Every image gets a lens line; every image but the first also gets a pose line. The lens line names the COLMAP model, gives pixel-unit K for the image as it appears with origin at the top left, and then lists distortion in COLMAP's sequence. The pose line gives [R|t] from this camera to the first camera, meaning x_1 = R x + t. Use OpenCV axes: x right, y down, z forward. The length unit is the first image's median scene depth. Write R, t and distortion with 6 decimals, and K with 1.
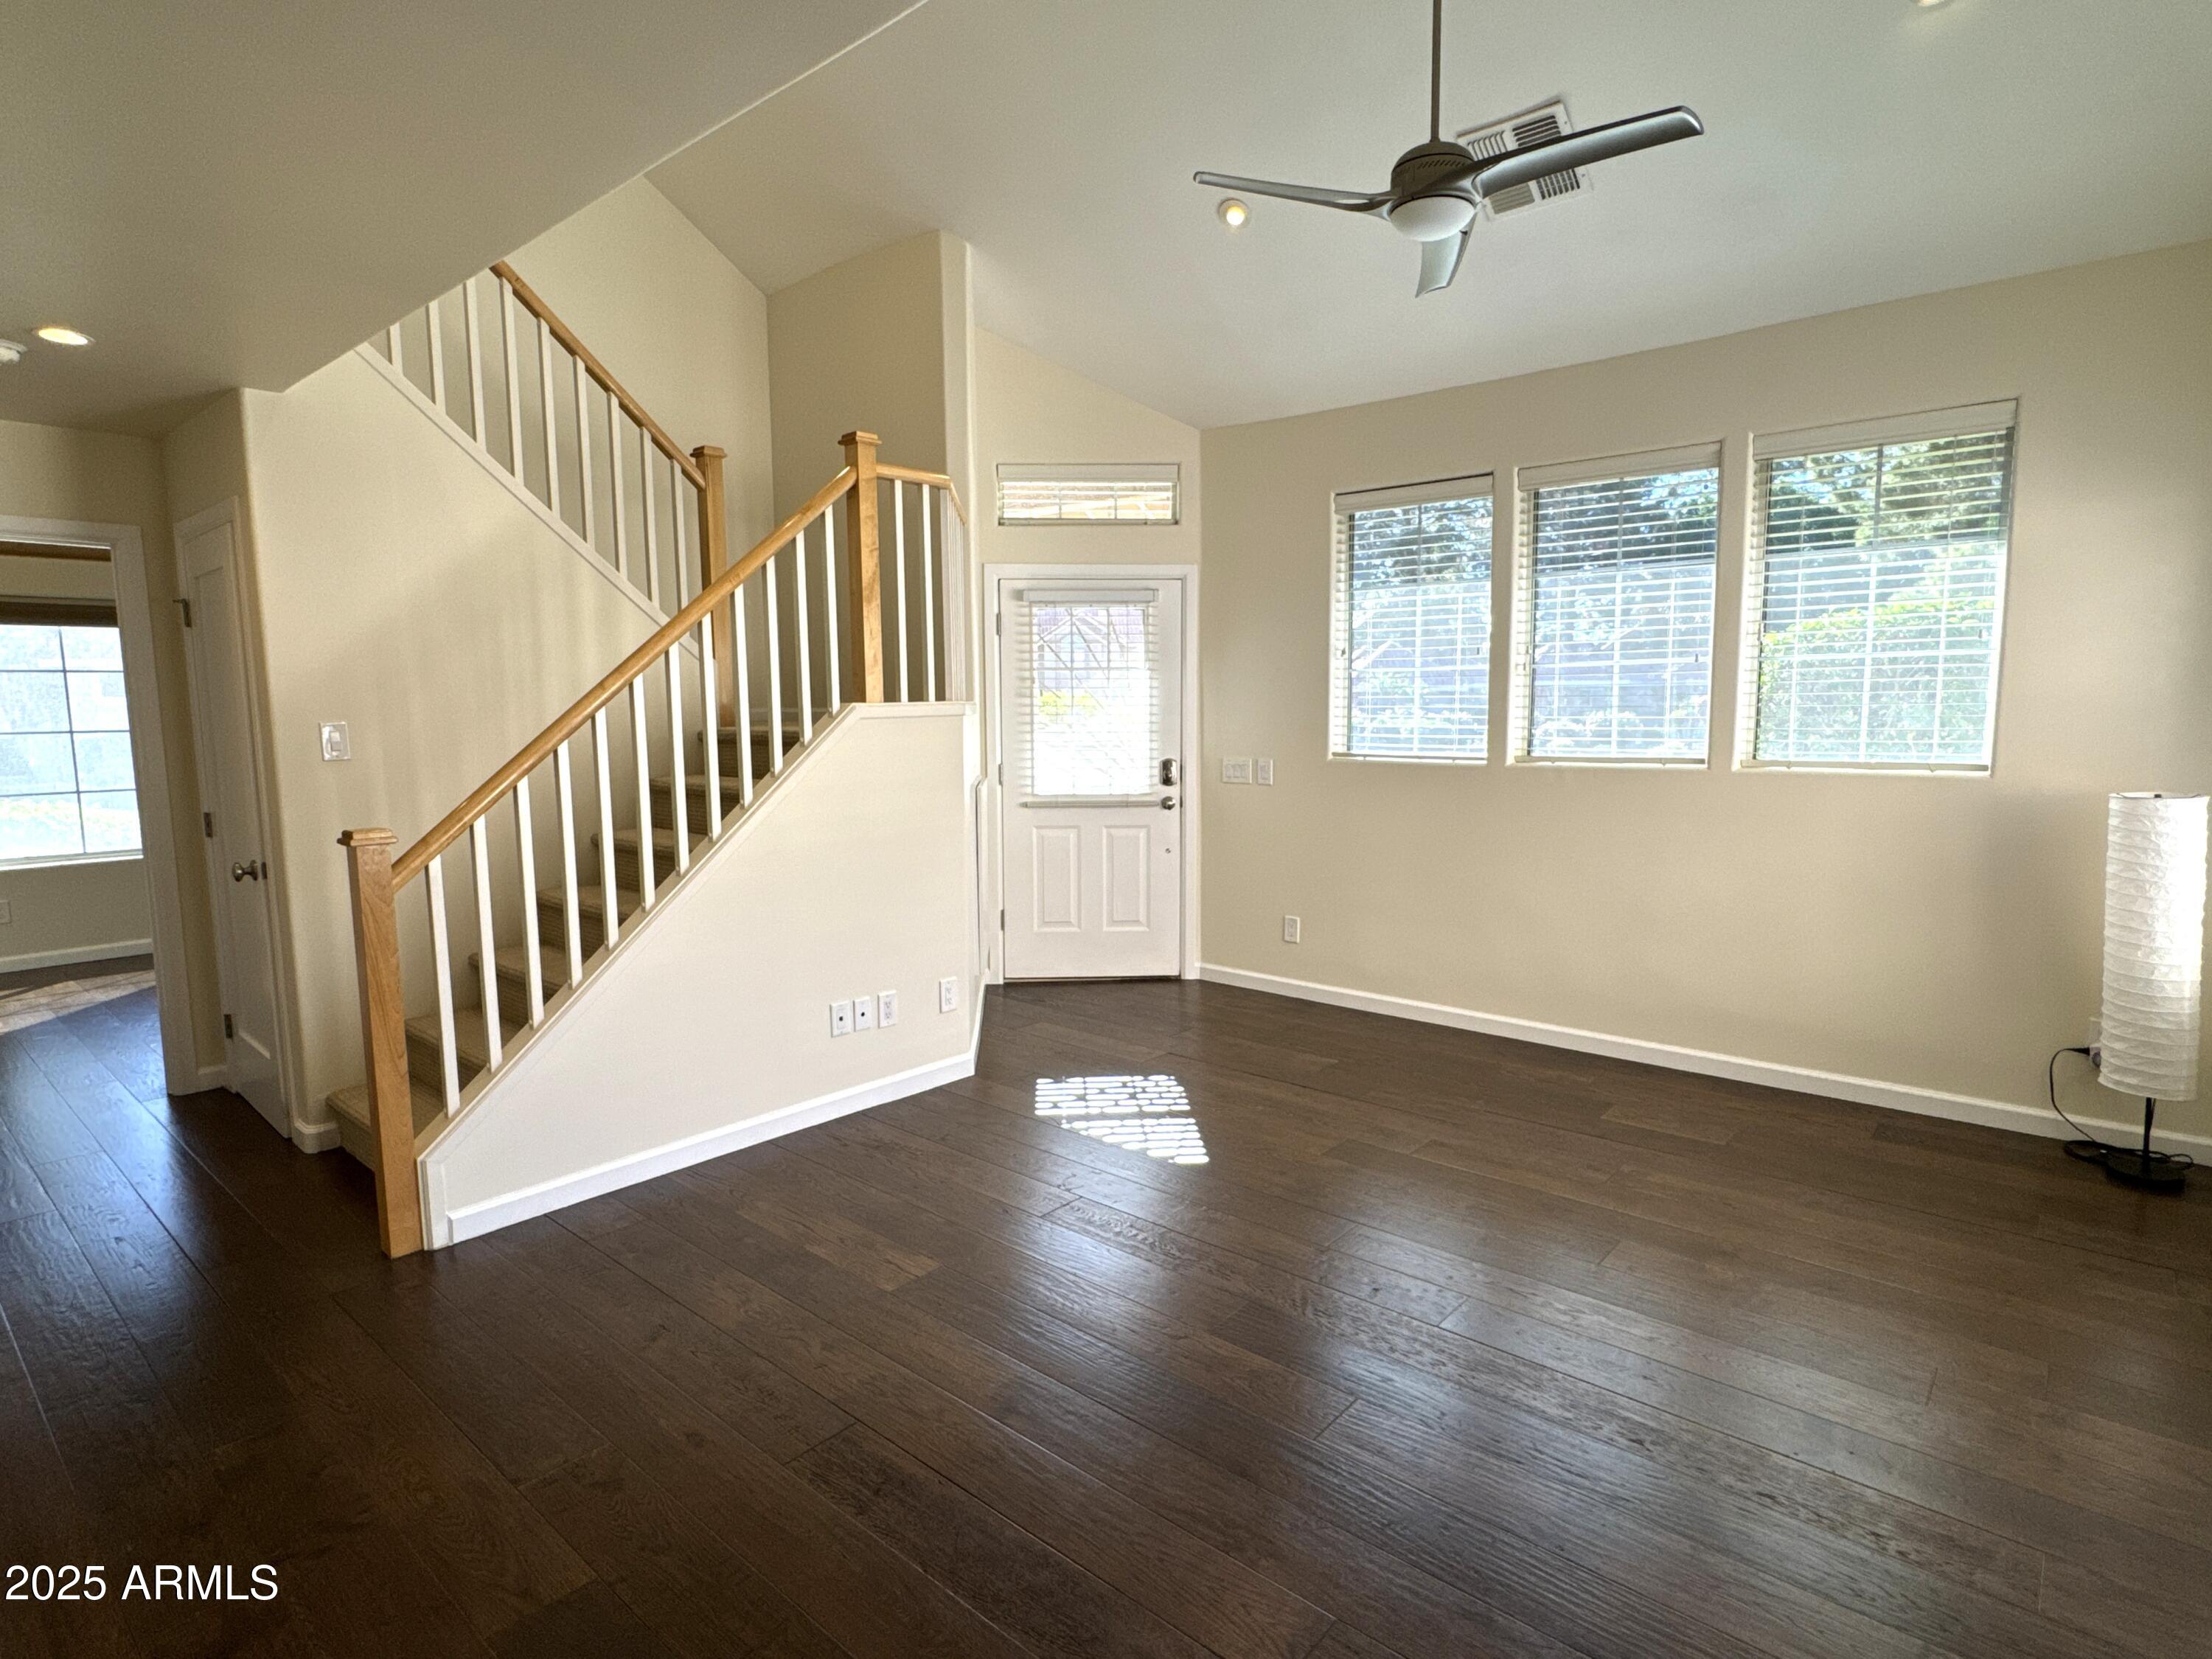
lens RADIAL K [[1154.6, 0, 1104.4], [0, 1154.6, 834.8], [0, 0, 1]] dist [-0.005537, -0.001402]
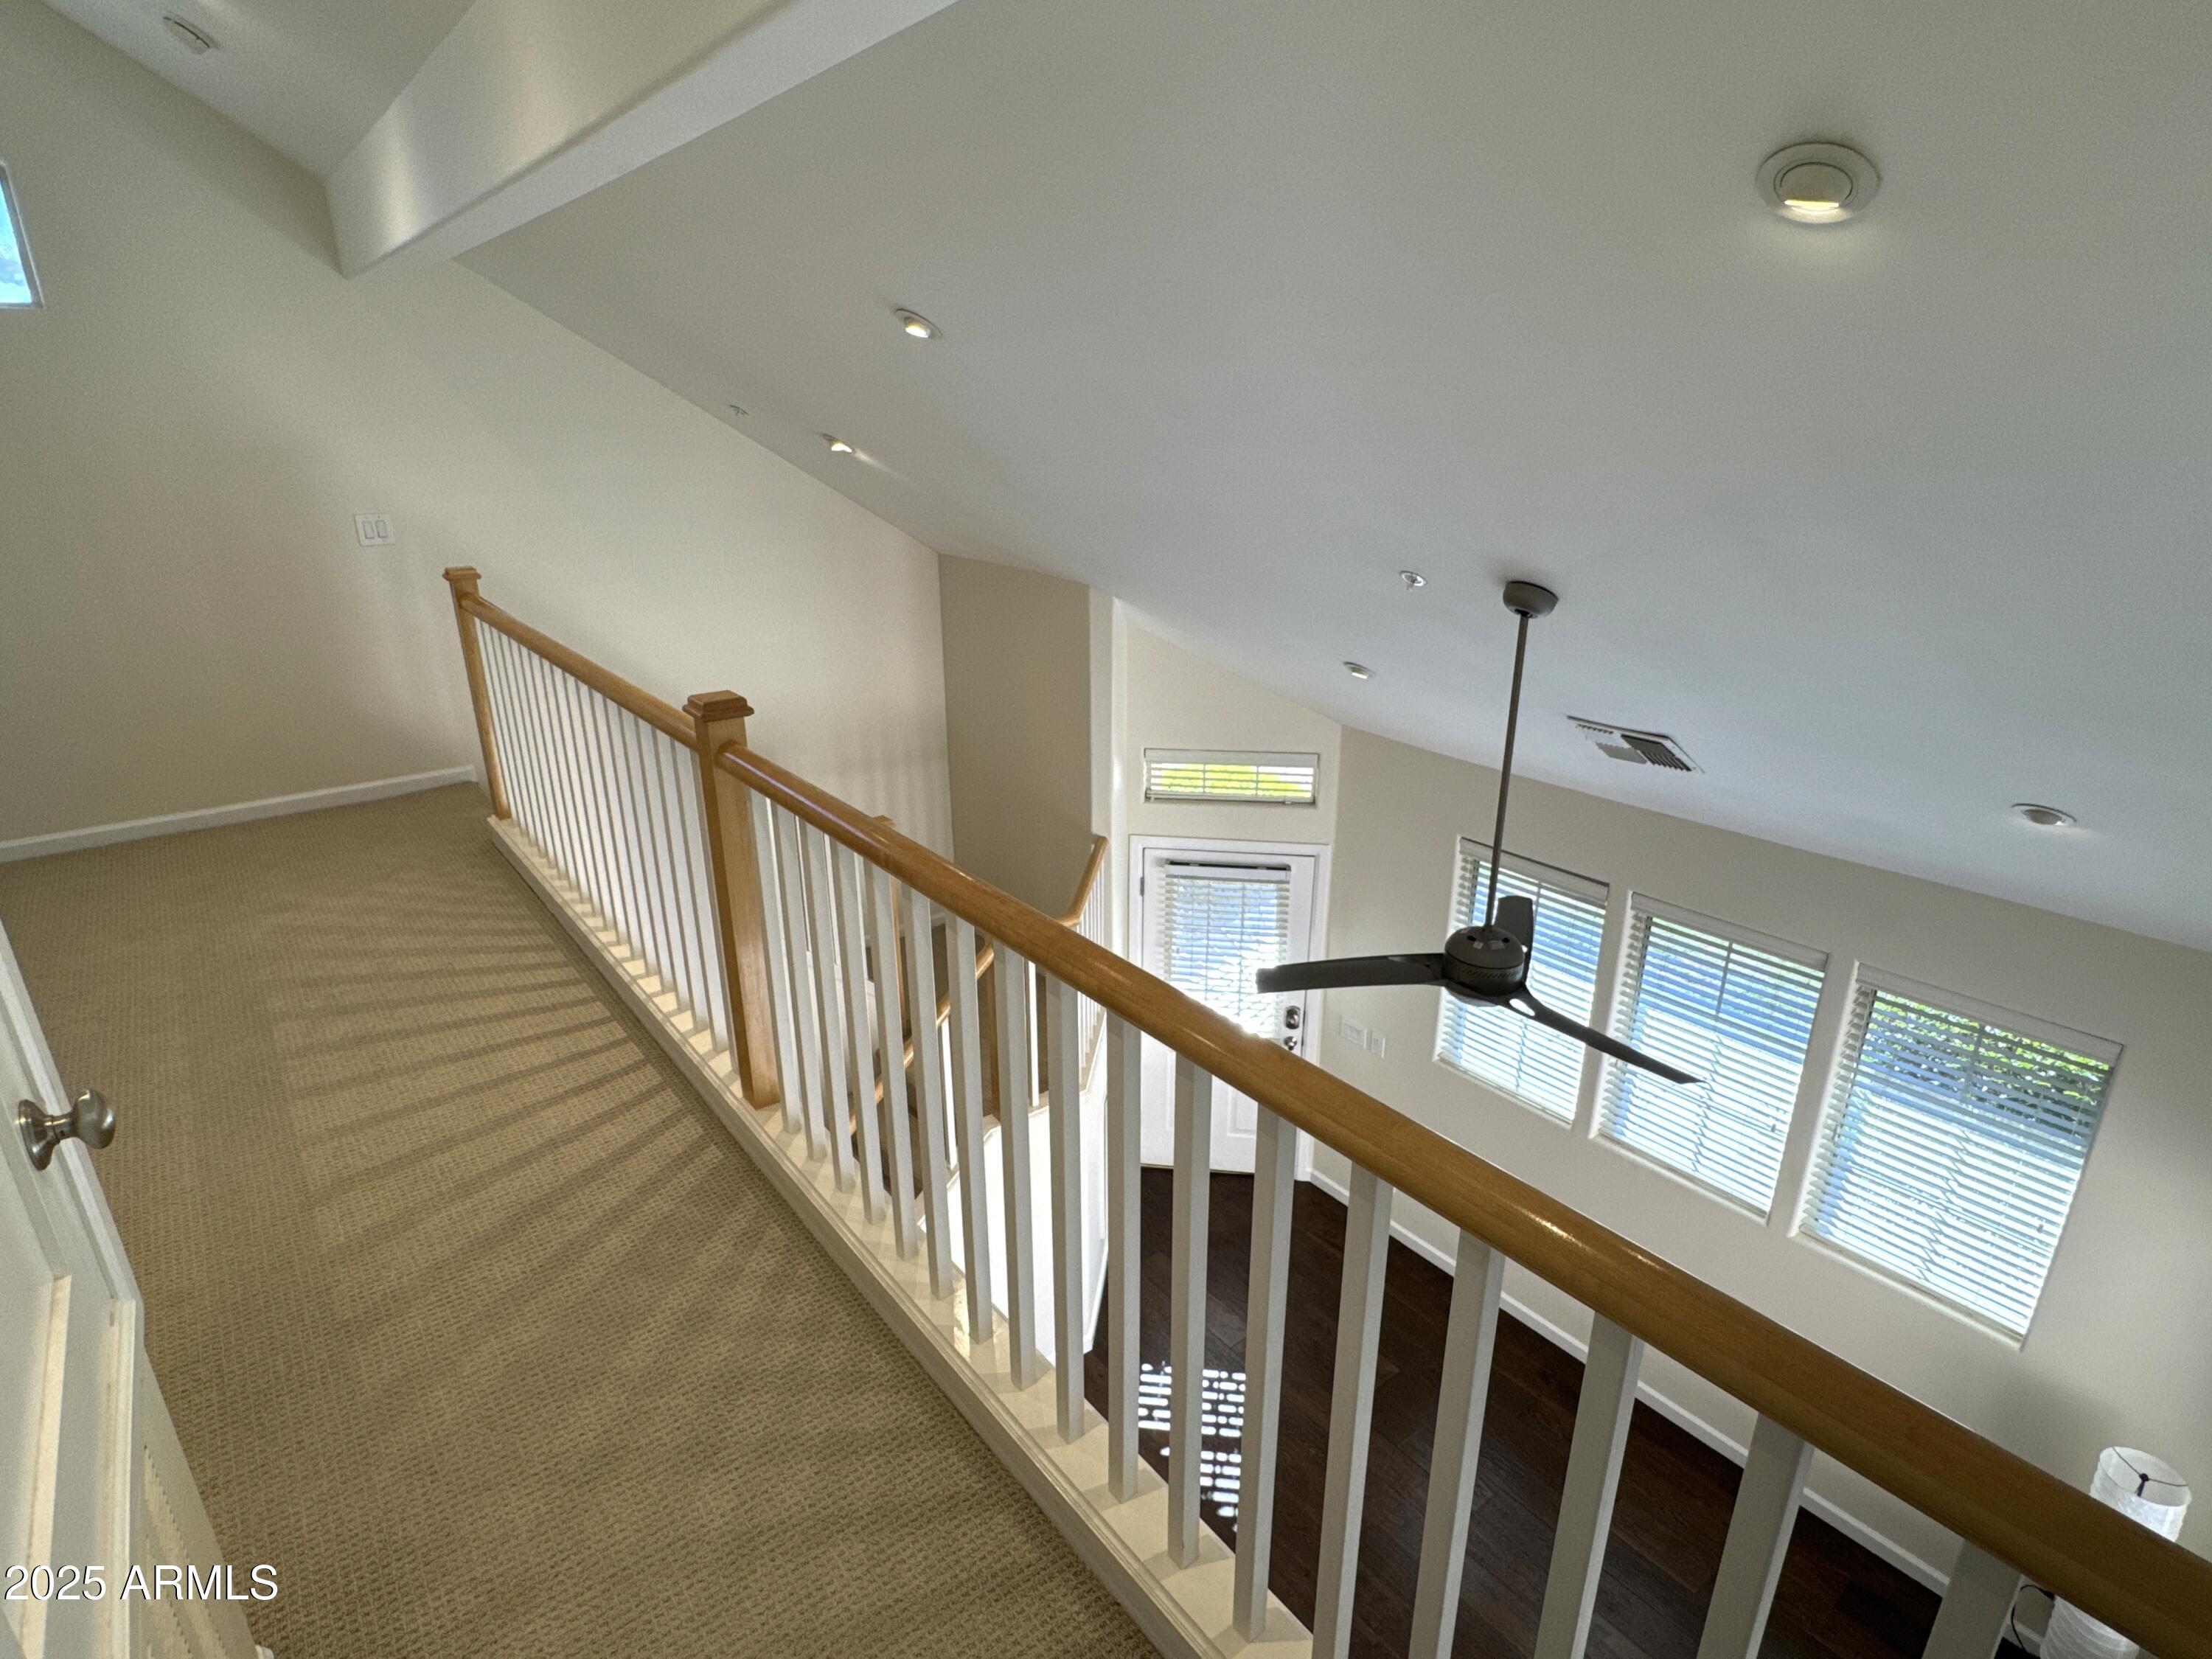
lens RADIAL K [[1154.6, 0, 1108.5], [0, 1154.6, 831.2], [0, 0, 1]] dist [-0.005537, -0.001402]
pose [[0.982749, 0.070030, -0.171176, 0.060547], [-0.028223, 0.971485, 0.235414, -0.490851], [0.182781, -0.226522, 0.956702, -0.040132]]
